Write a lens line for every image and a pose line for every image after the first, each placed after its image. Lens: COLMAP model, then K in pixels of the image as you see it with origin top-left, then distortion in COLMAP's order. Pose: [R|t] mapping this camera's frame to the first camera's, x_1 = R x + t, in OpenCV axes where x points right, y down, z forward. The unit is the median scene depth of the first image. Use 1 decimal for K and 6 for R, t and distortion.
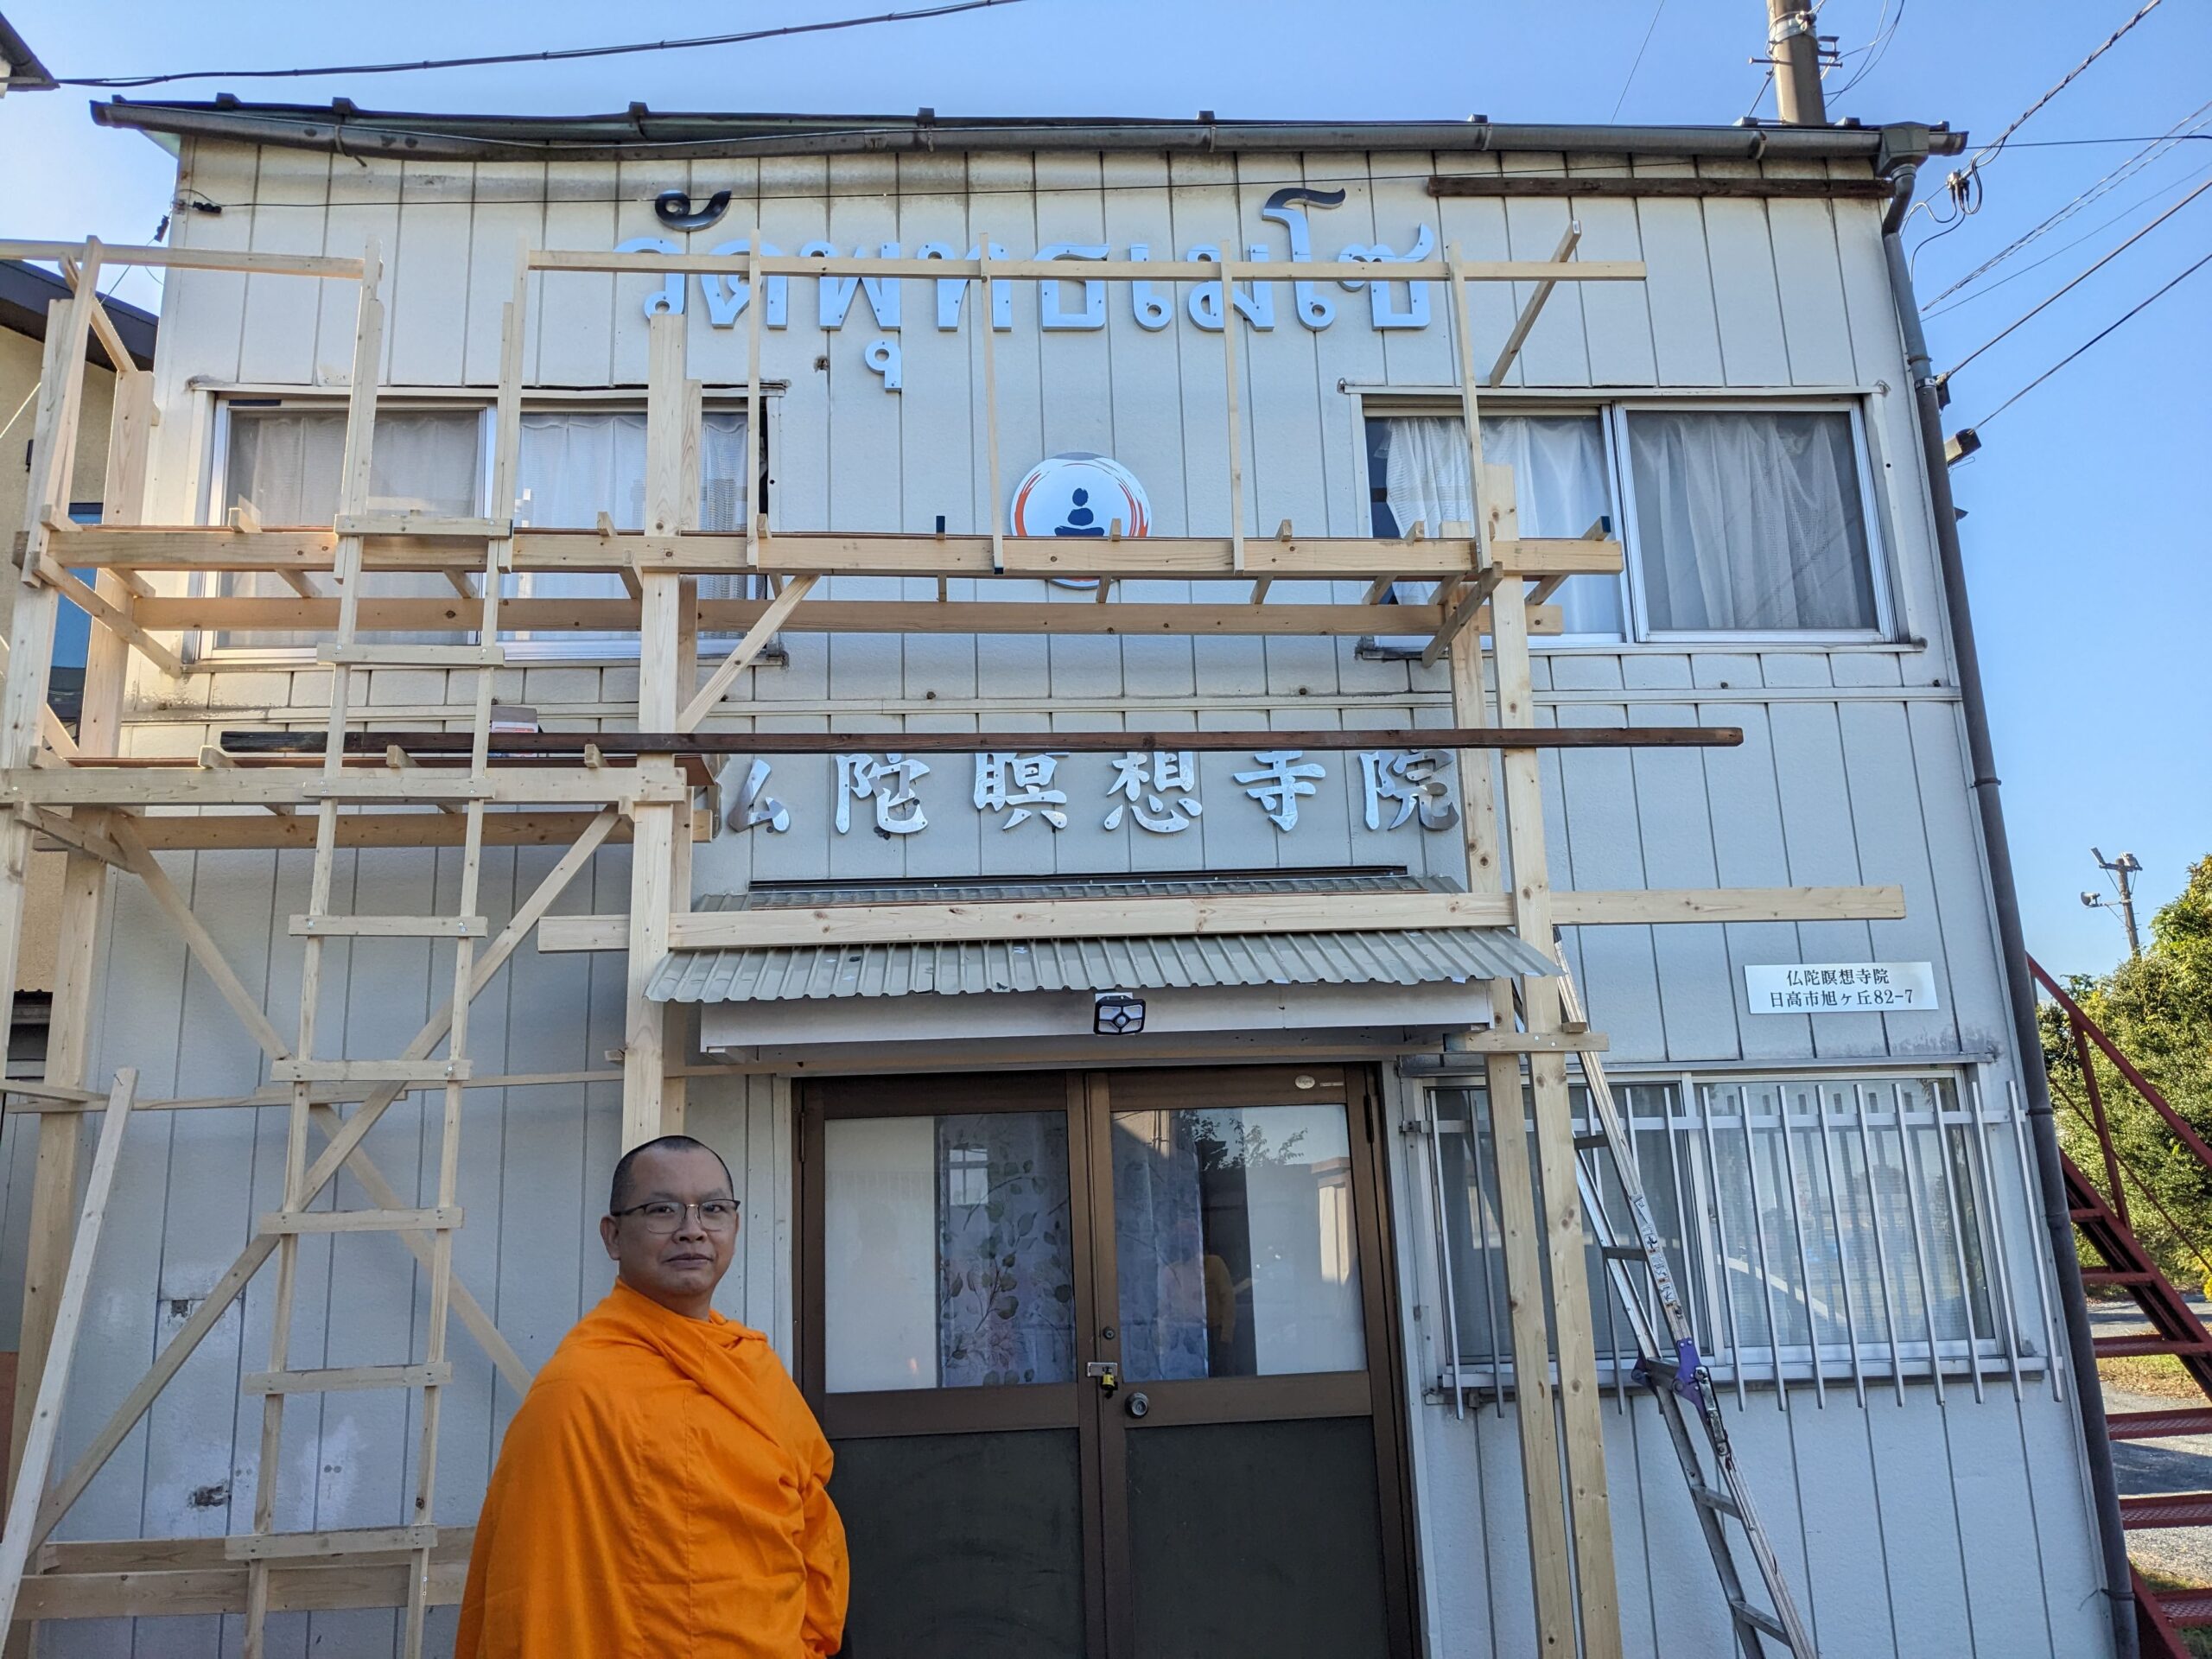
lens RADIAL K [[1732.0, 0, 1088.8], [0, 1732.0, 807.5], [0, 0, 1]] dist [0.055790, -0.083528]
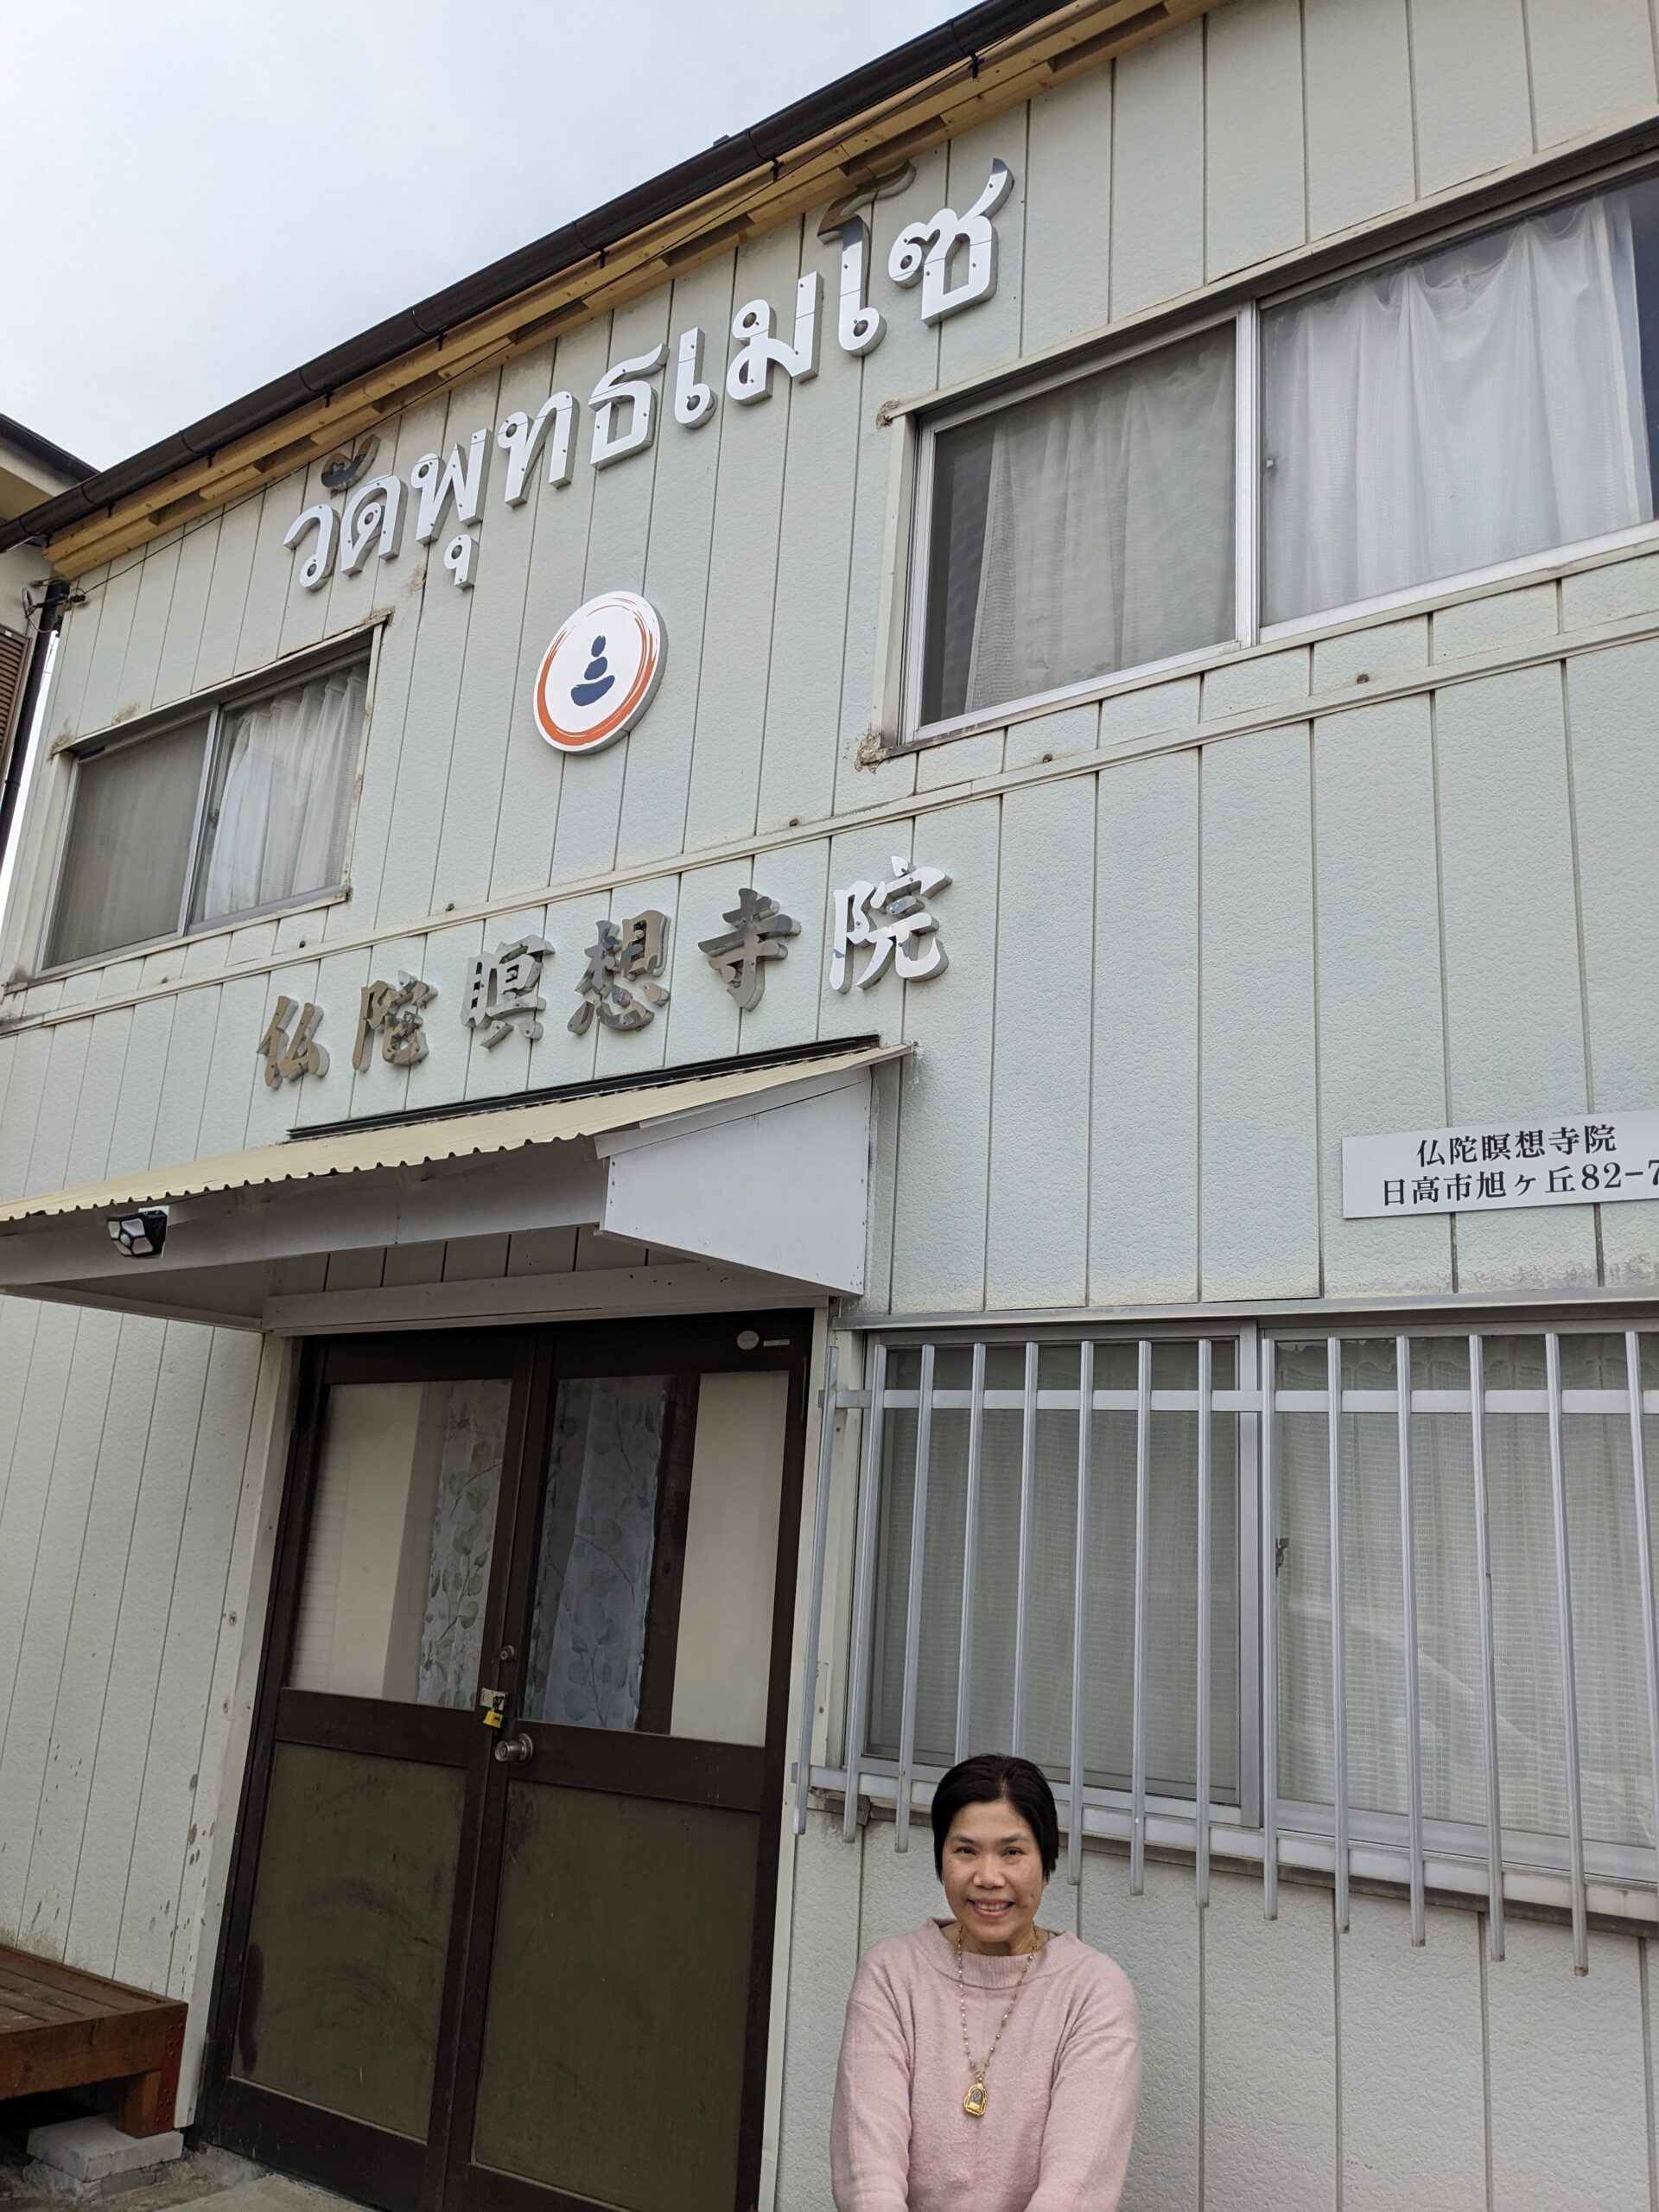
lens RADIAL K [[1732.0, 0, 835.1], [0, 1732.0, 1082.9], [0, 0, 1]] dist [0.055790, -0.083528]
pose [[0.770283, -0.099844, -0.629838, 0.613529], [0.067727, 0.994890, -0.074884, 0.104577], [0.634096, 0.015025, 0.773109, 0.444851]]
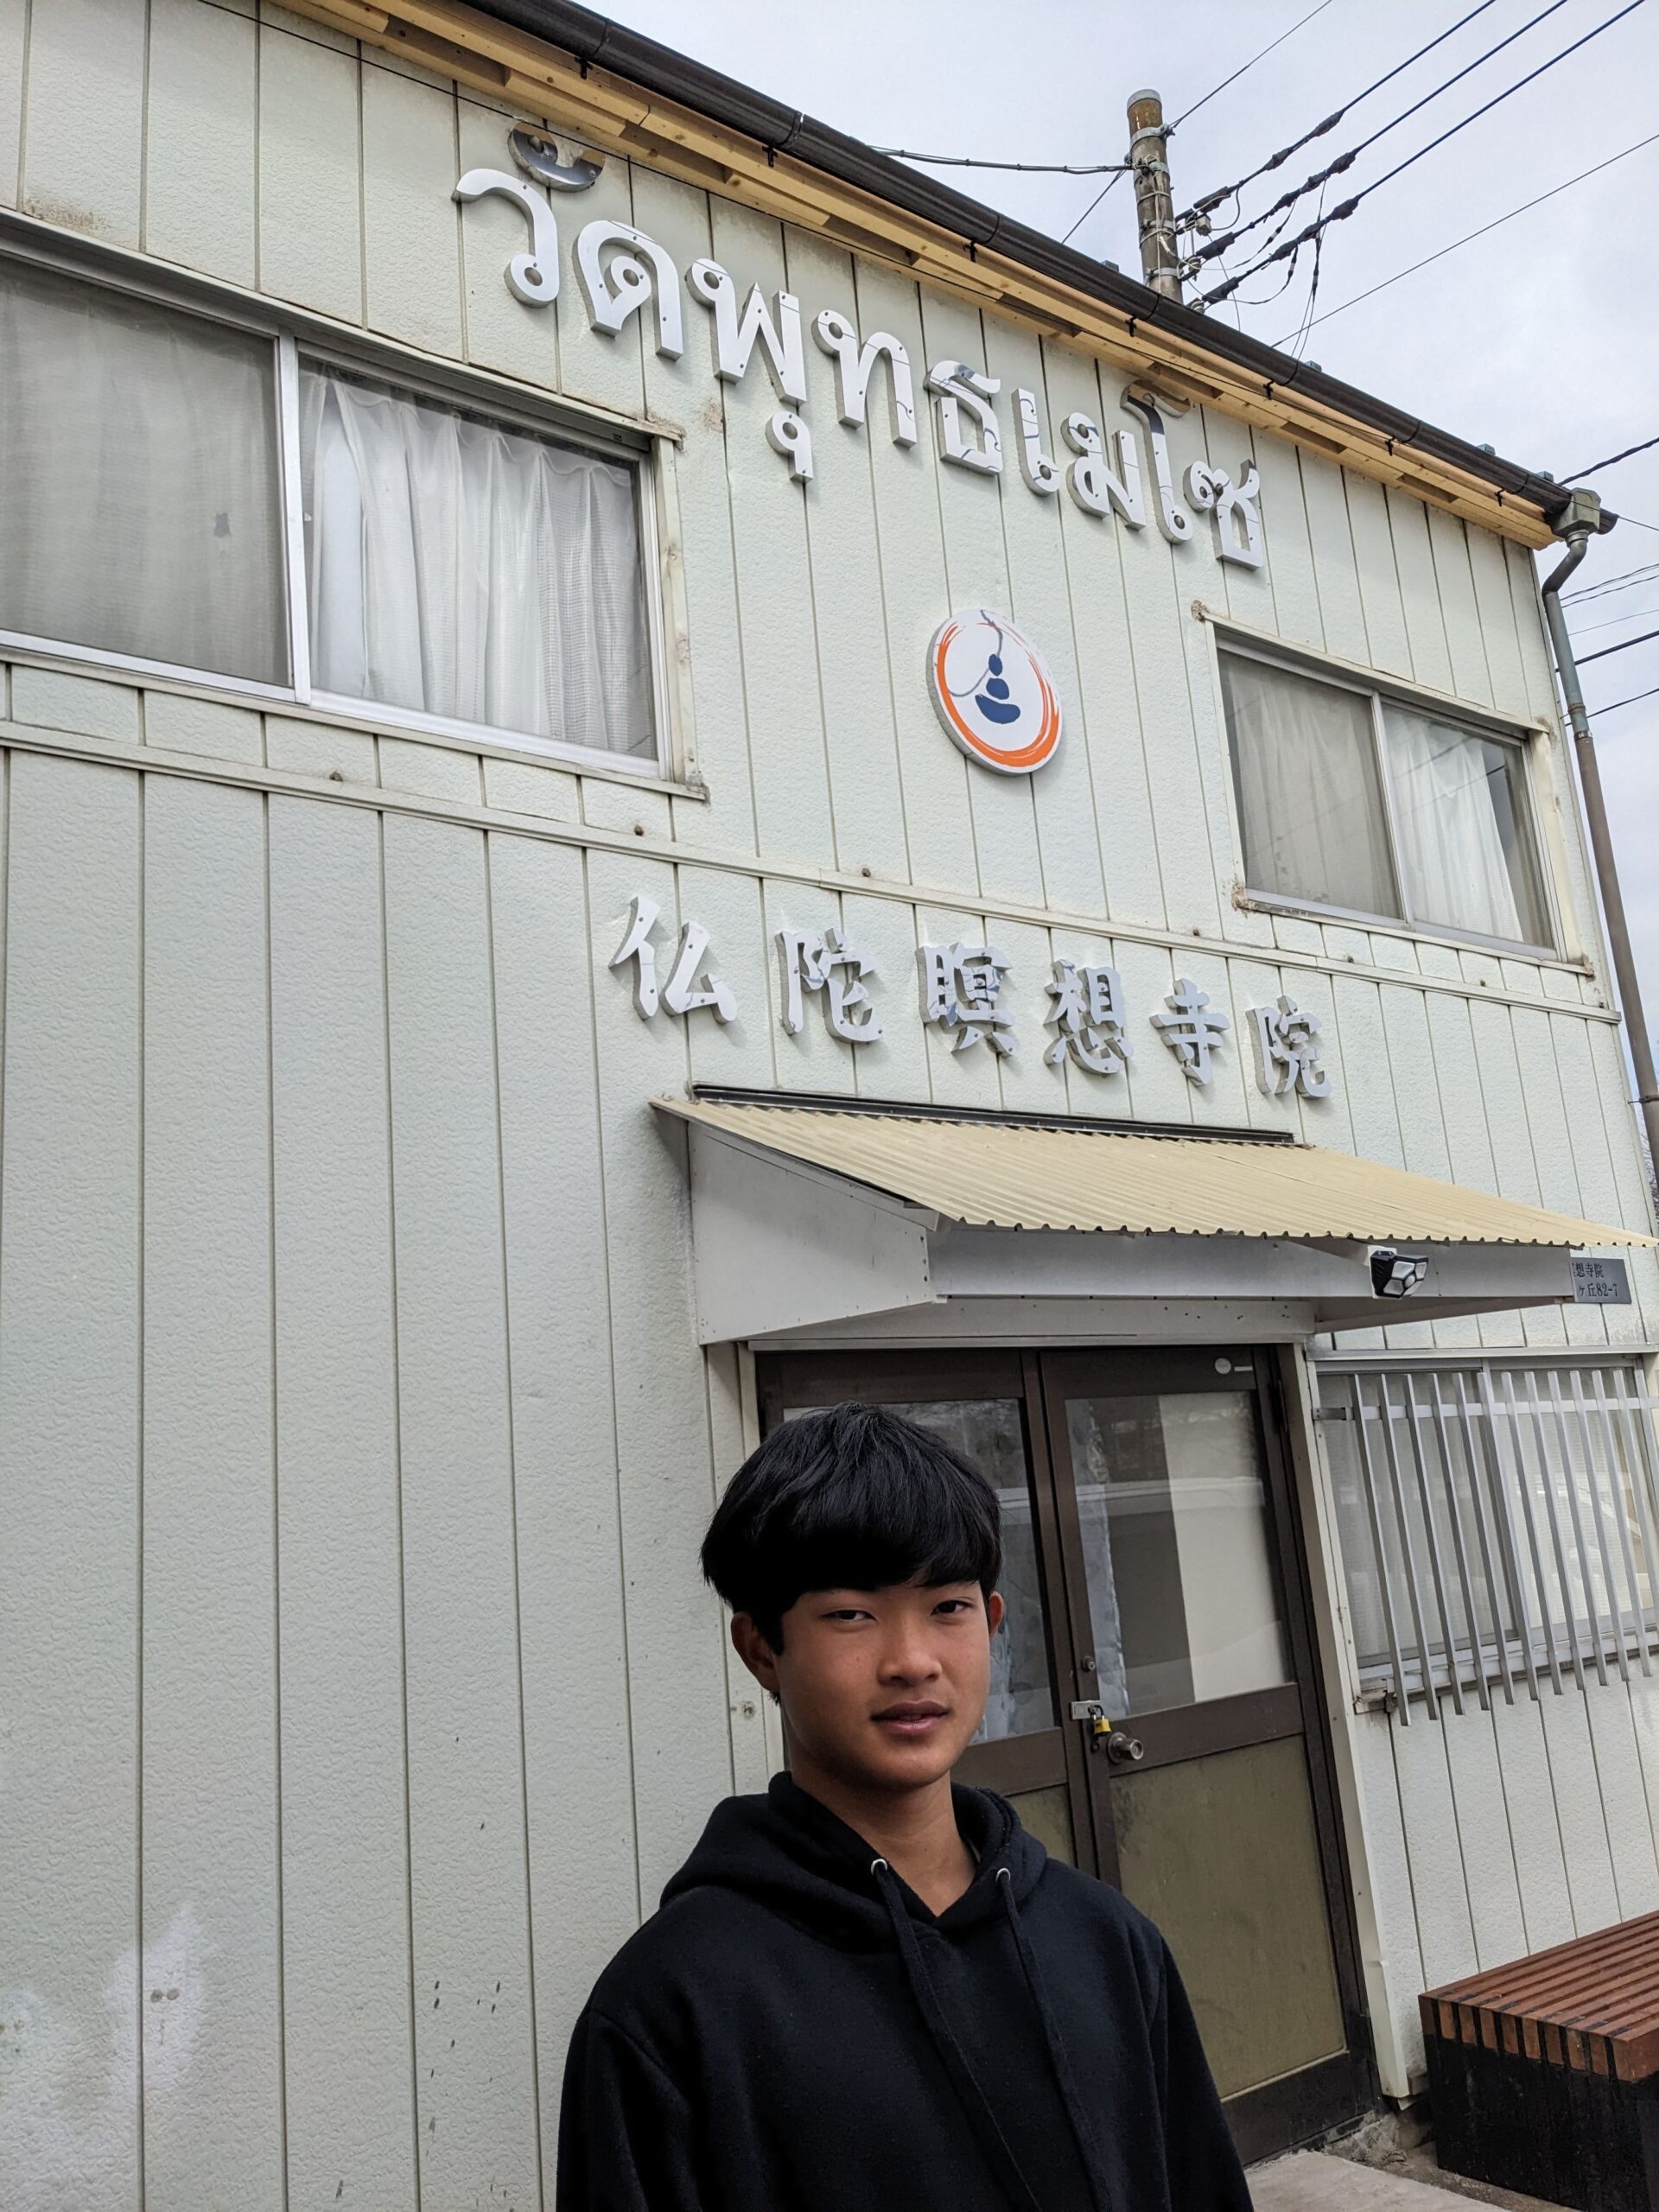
lens RADIAL K [[1732.0, 0, 832.3], [0, 1732.0, 1123.1], [0, 0, 1]] dist [0.055790, -0.083528]
pose [[0.850604, 0.080192, 0.519655, -0.508808], [-0.075936, 0.996676, -0.029509, 0.073716], [-0.520294, -0.014360, 0.853866, 0.336790]]
